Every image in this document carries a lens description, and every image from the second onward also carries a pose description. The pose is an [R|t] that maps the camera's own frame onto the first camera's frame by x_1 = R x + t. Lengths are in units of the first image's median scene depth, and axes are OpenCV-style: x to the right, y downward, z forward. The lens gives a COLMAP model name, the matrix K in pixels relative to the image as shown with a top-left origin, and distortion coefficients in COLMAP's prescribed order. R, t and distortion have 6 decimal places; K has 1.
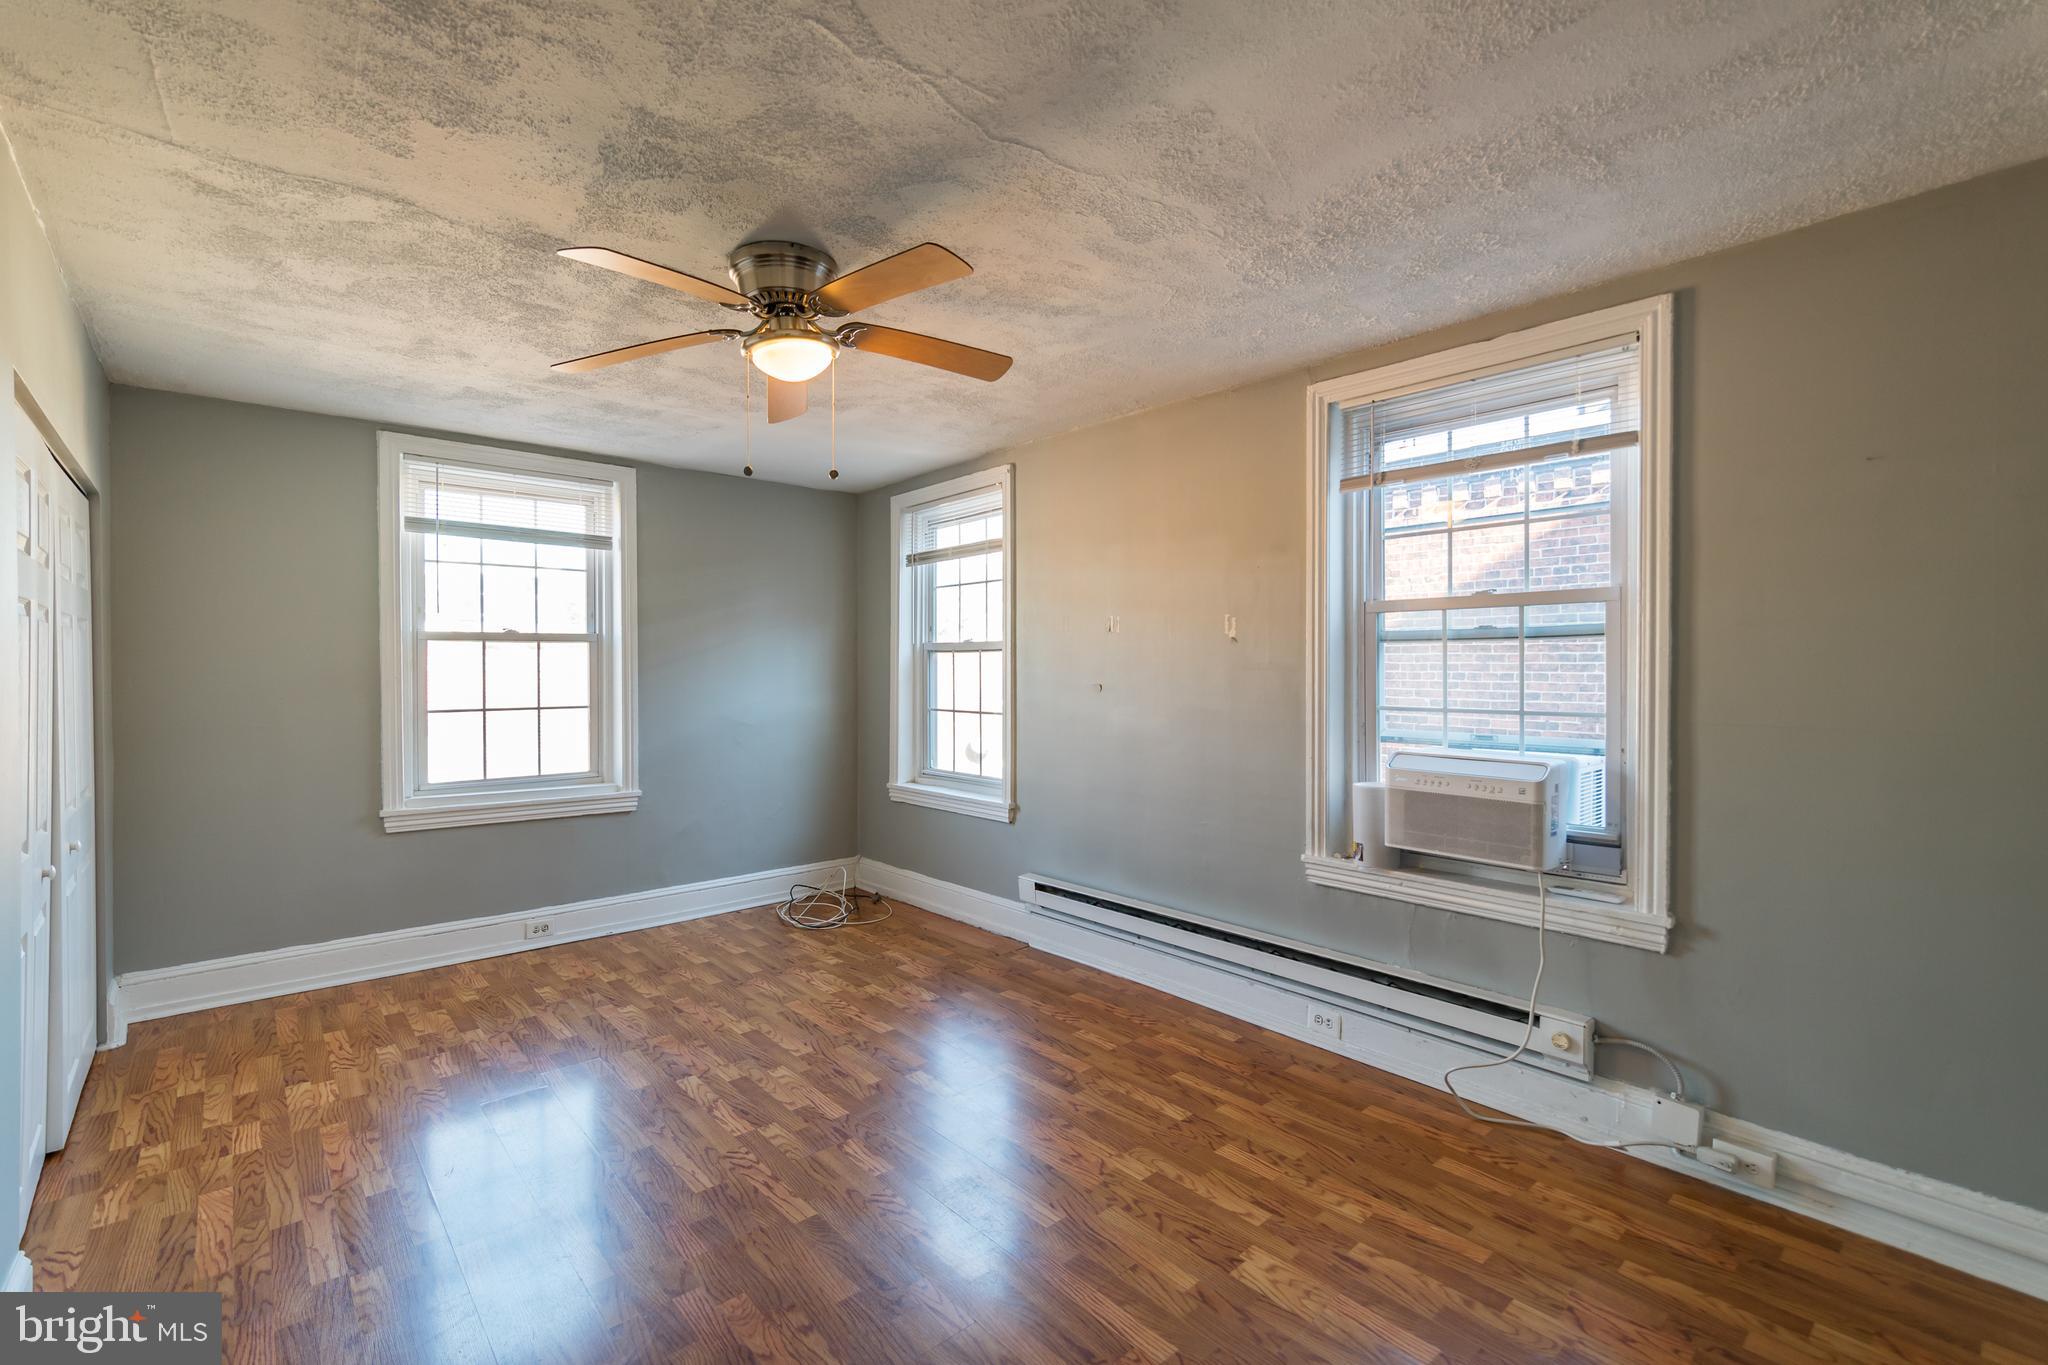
lens RADIAL K [[906.0, 0, 1037.2], [0, 906.0, 675.1], [0, 0, 1]] dist [-0.000729, 0.001241]
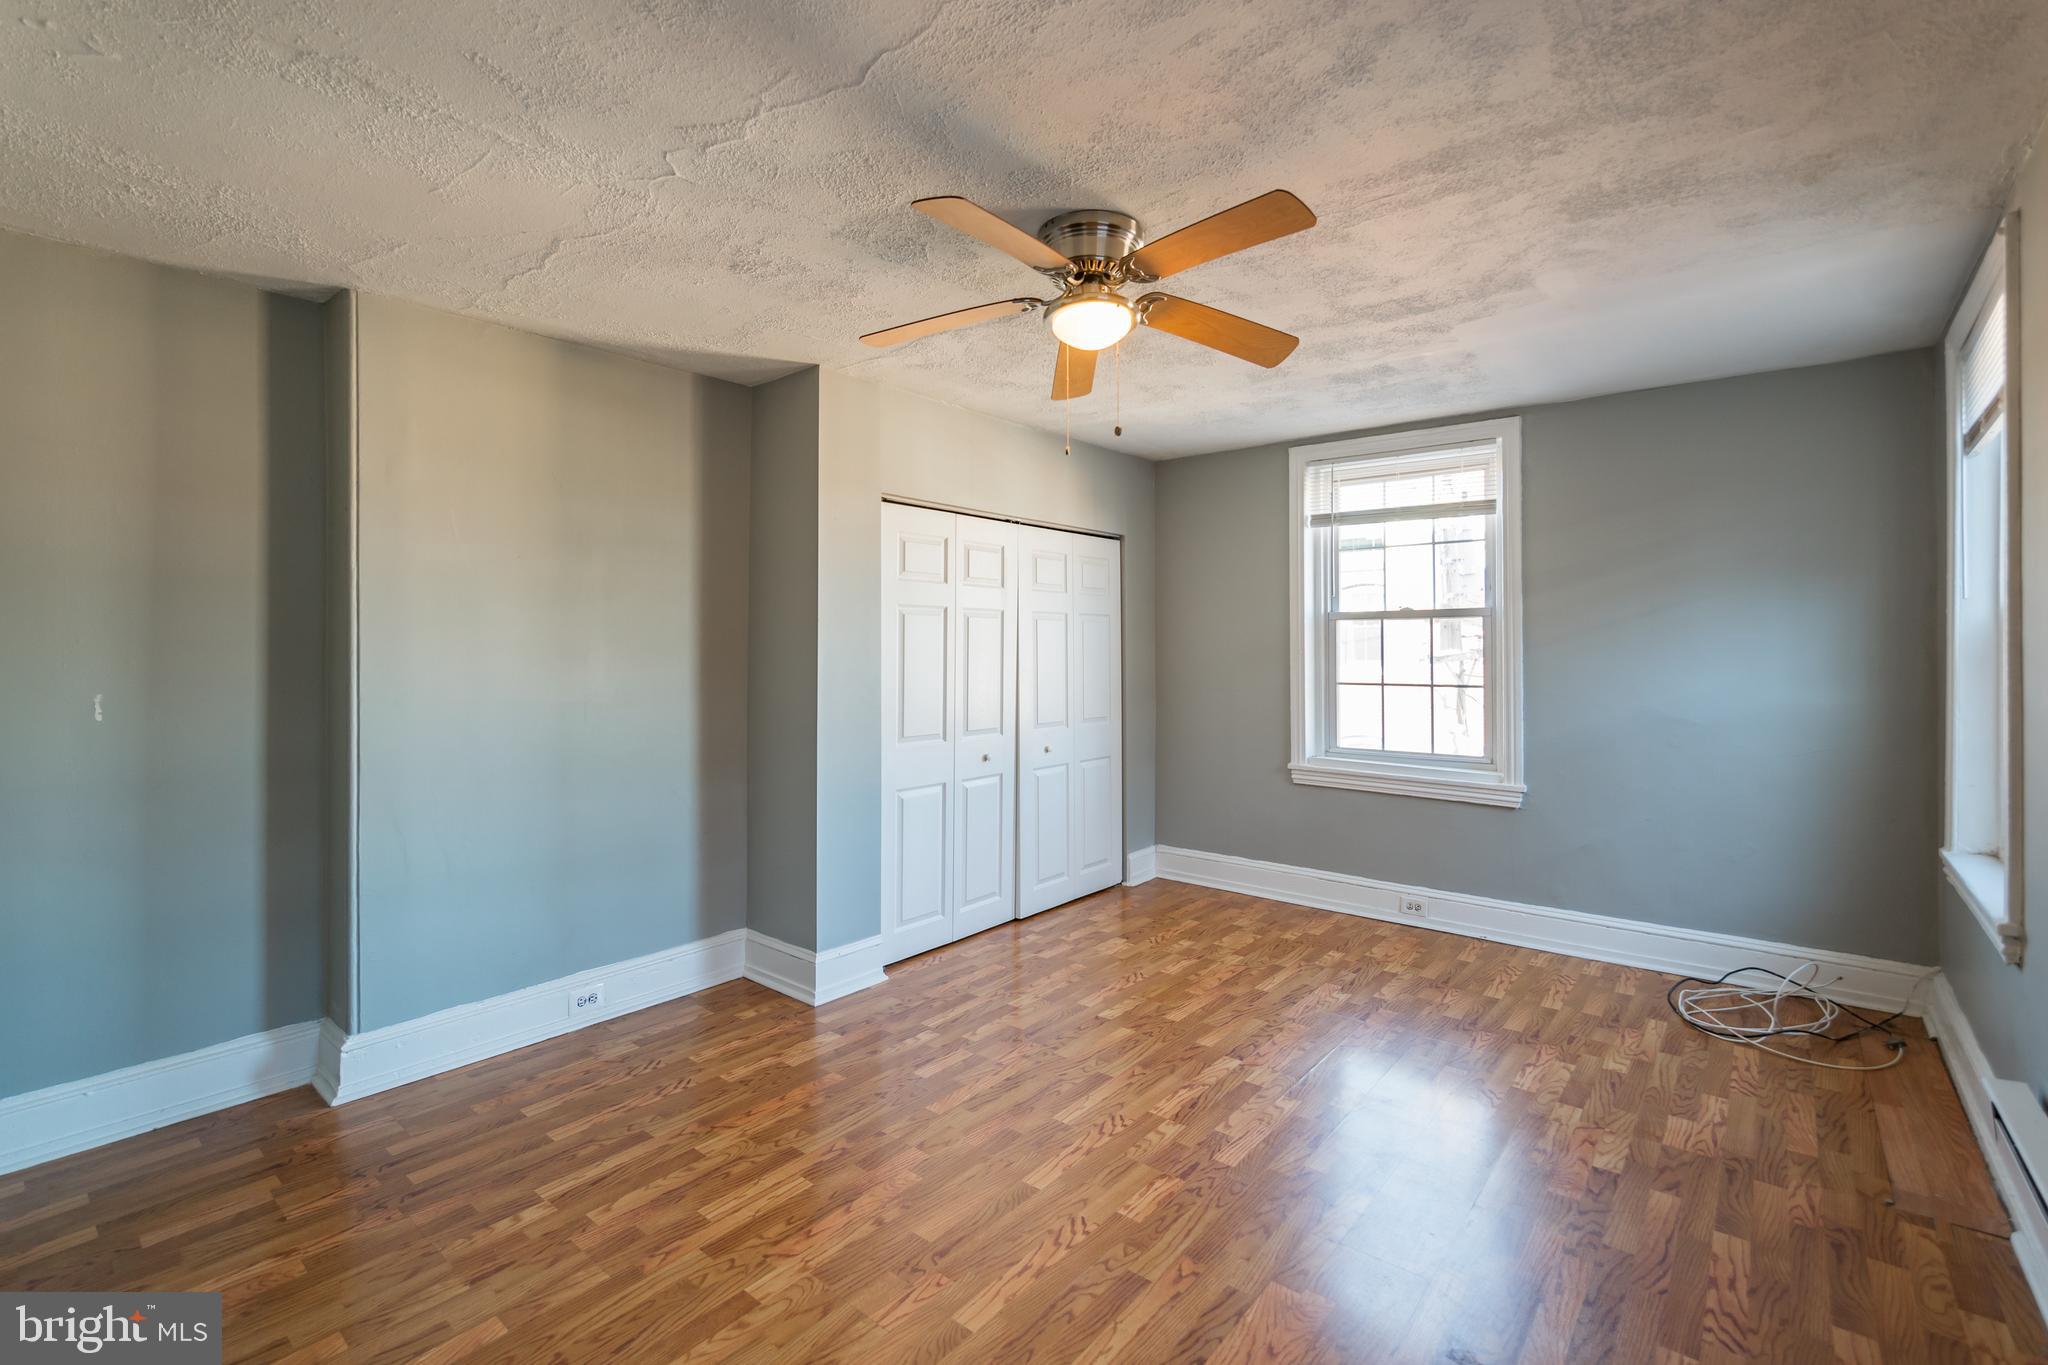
lens RADIAL K [[906.0, 0, 1010.7], [0, 906.0, 642.8], [0, 0, 1]] dist [-0.000729, 0.001241]
pose [[0.141491, -0.007154, -0.989914, 0.444643], [-0.010059, 0.999912, -0.008664, 0.004082], [0.989888, 0.011184, 0.141407, 0.496667]]
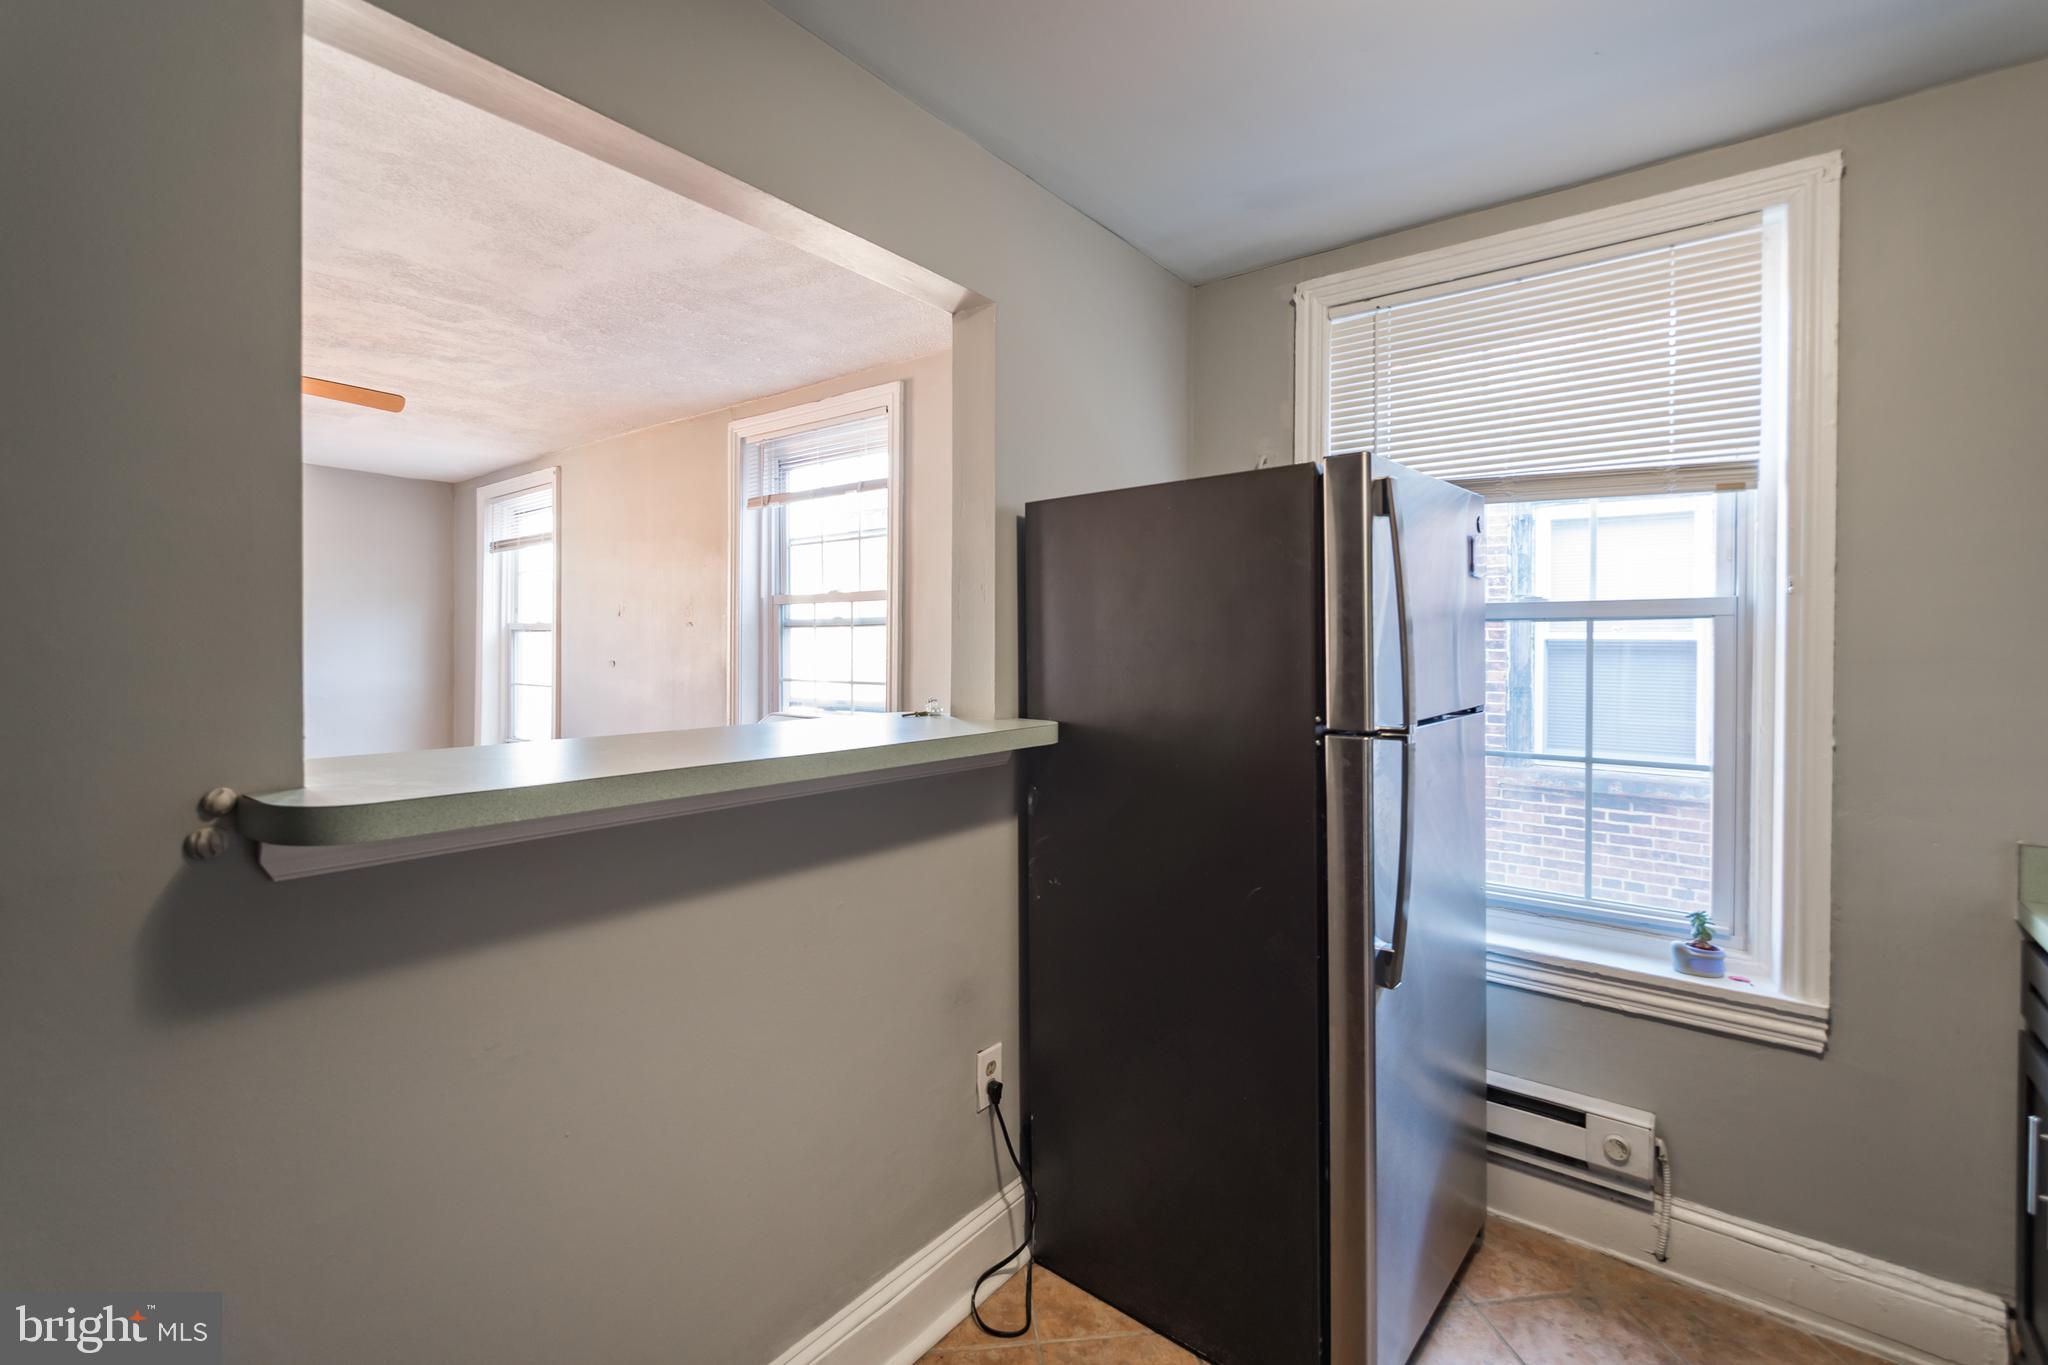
lens RADIAL K [[906.0, 0, 1028.0], [0, 906.0, 651.6], [0, 0, 1]] dist [-0.000729, 0.001241]
pose [[0.984669, 0.011793, 0.174034, 0.433827], [-0.010345, 0.999904, -0.009226, 0.005018], [-0.174126, 0.007284, 0.984696, -0.272571]]
